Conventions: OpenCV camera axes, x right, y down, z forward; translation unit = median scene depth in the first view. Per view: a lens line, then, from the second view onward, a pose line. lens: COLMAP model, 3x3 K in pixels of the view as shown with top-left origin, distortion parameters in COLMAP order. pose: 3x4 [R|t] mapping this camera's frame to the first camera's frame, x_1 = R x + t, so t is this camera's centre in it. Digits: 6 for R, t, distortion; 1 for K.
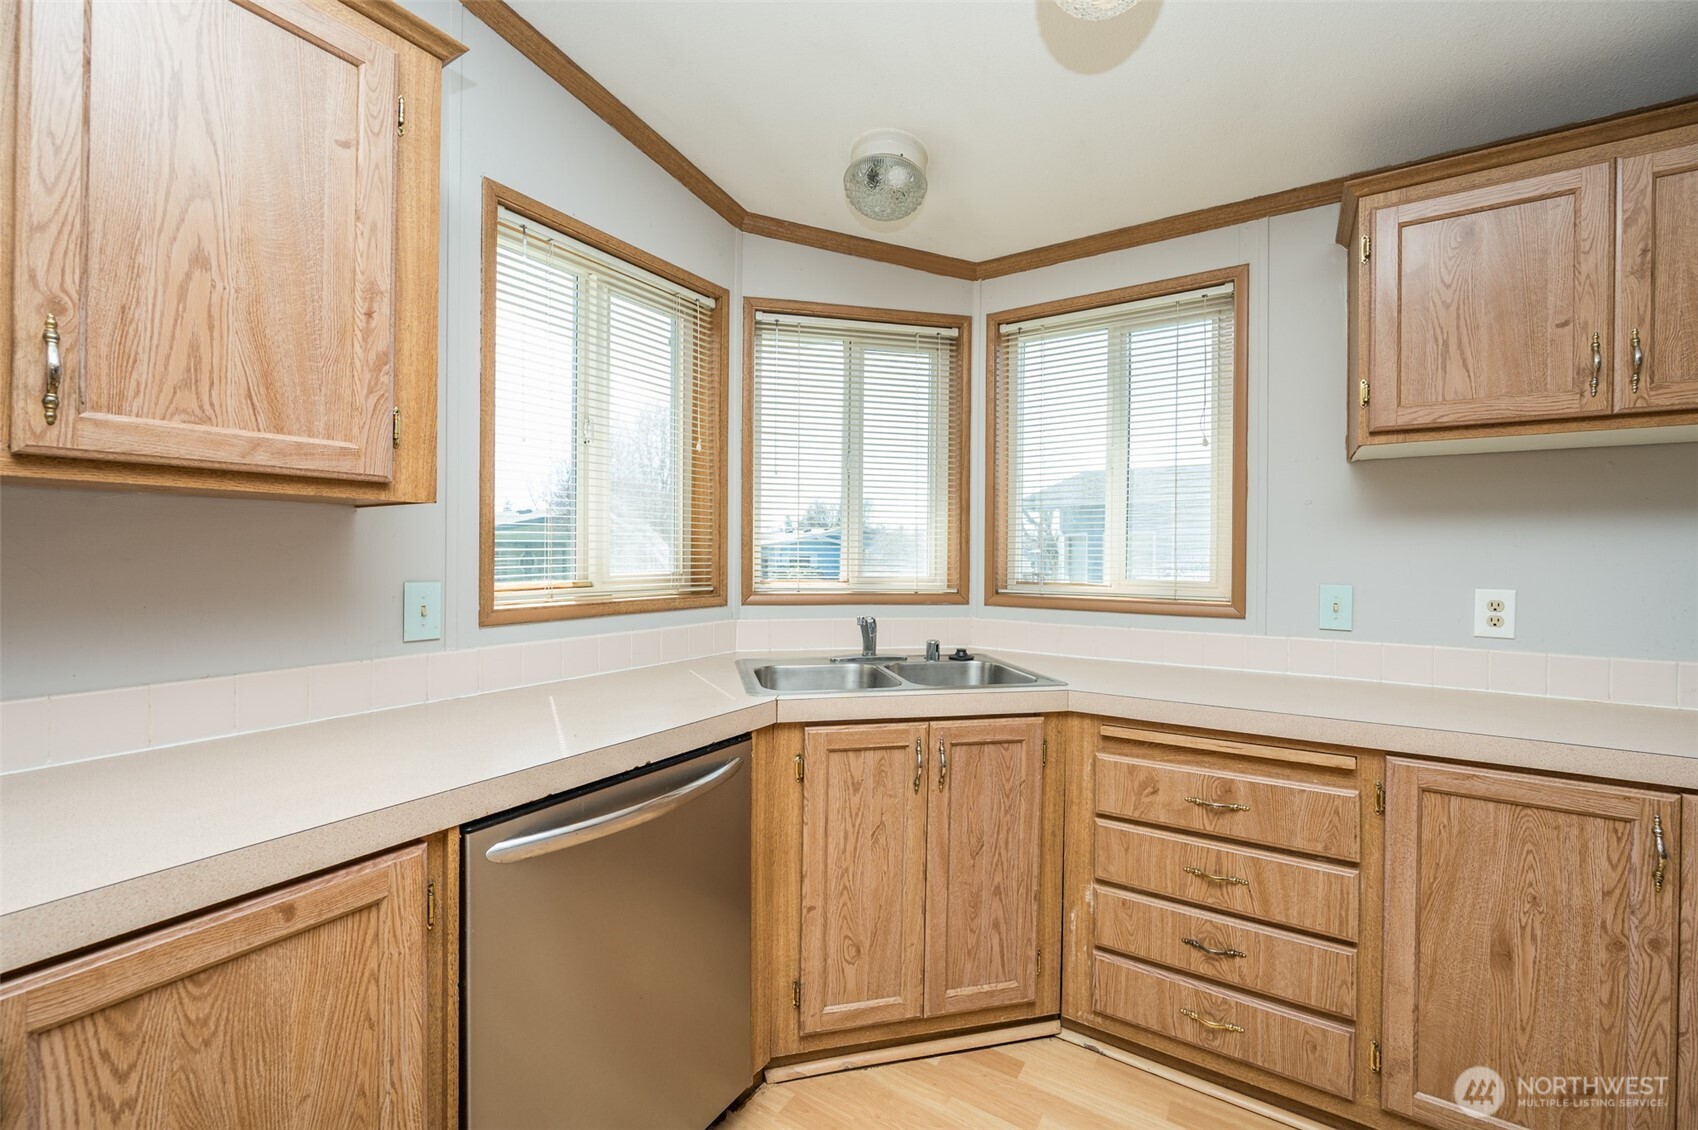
lens RADIAL K [[687.6, 0, 853.6], [0, 687.6, 555.8], [0, 0, 1]] dist [-0.004877, -0.000047]
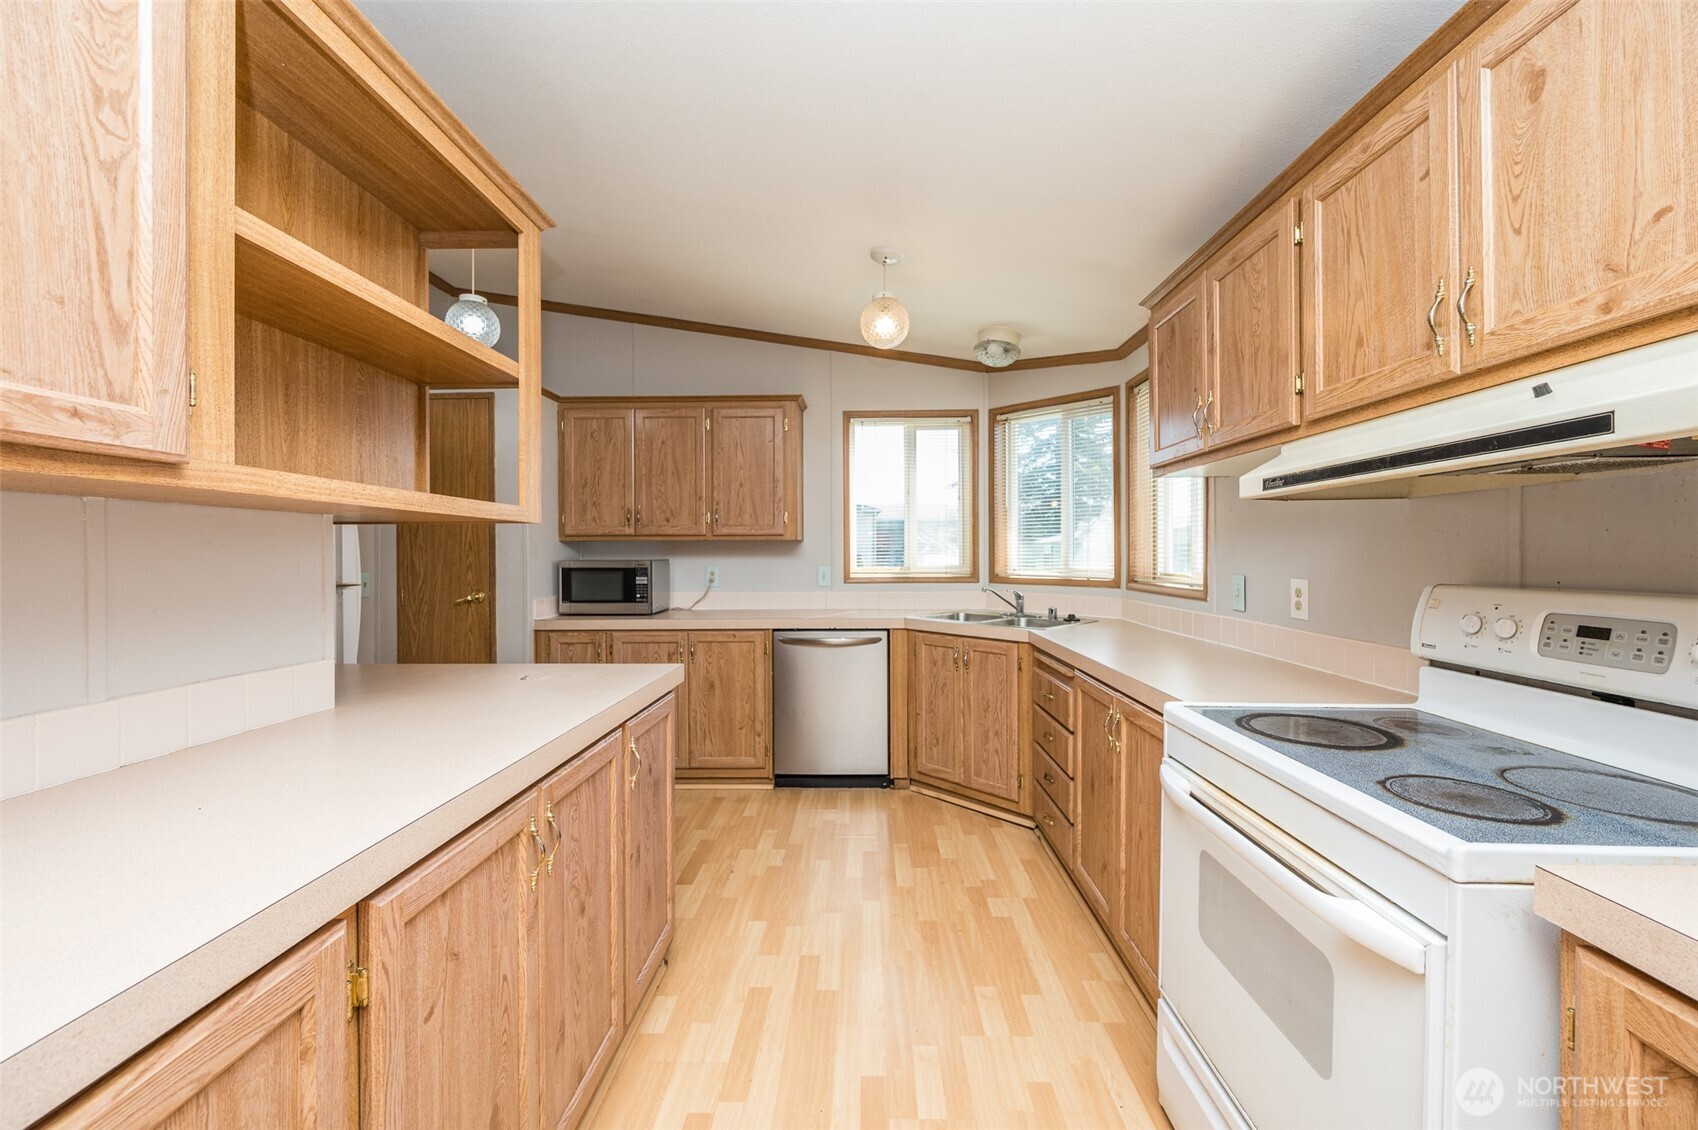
lens RADIAL K [[687.6, 0, 841.7], [0, 687.6, 555.8], [0, 0, 1]] dist [-0.004877, -0.000047]
pose [[0.505479, -0.007061, -0.862810, 1.658777], [0.003606, 0.999975, -0.006071, 0.012734], [0.862832, -0.000043, 0.505491, -0.323432]]
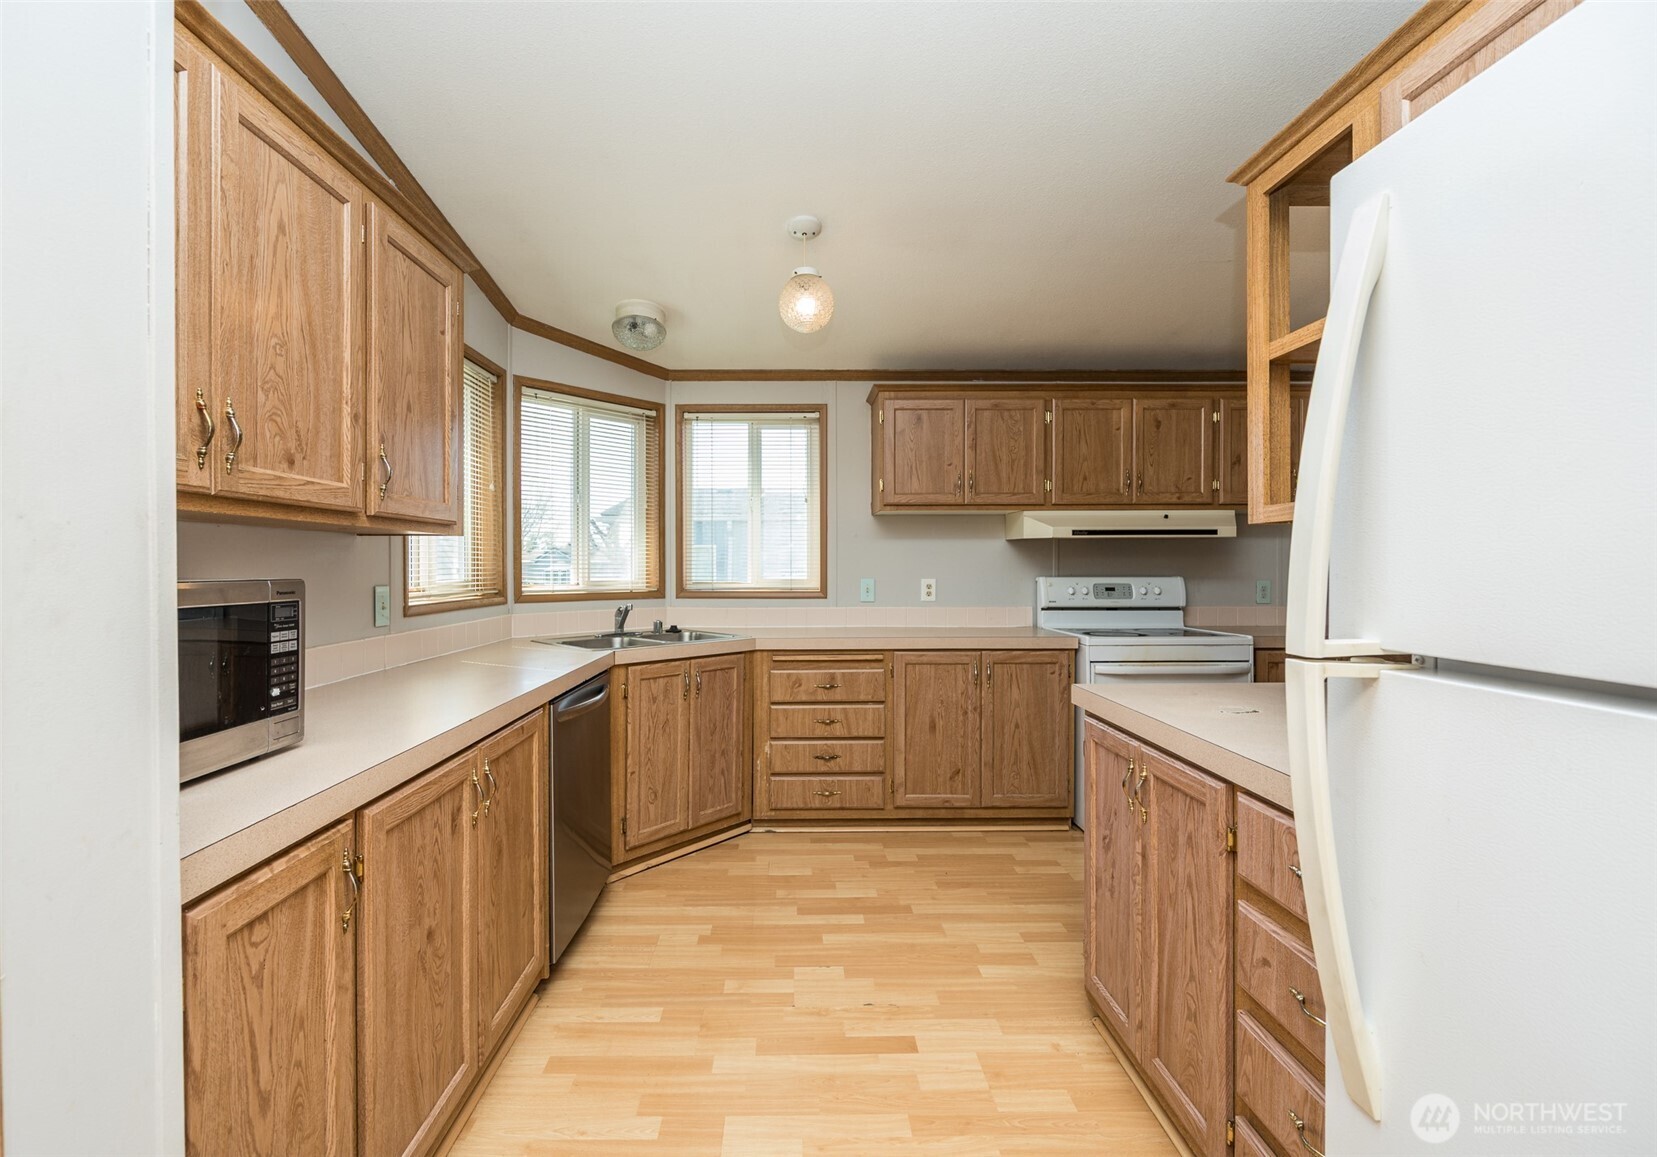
lens RADIAL K [[710.1, 0, 813.8], [0, 710.1, 571.0], [0, 0, 1]] dist [0.003226, 0.000288]
pose [[0.829221, -0.013037, 0.558768, -0.636505], [0.009357, 0.999912, 0.009444, 0.000390], [-0.558842, -0.002602, 0.829270, -0.678239]]
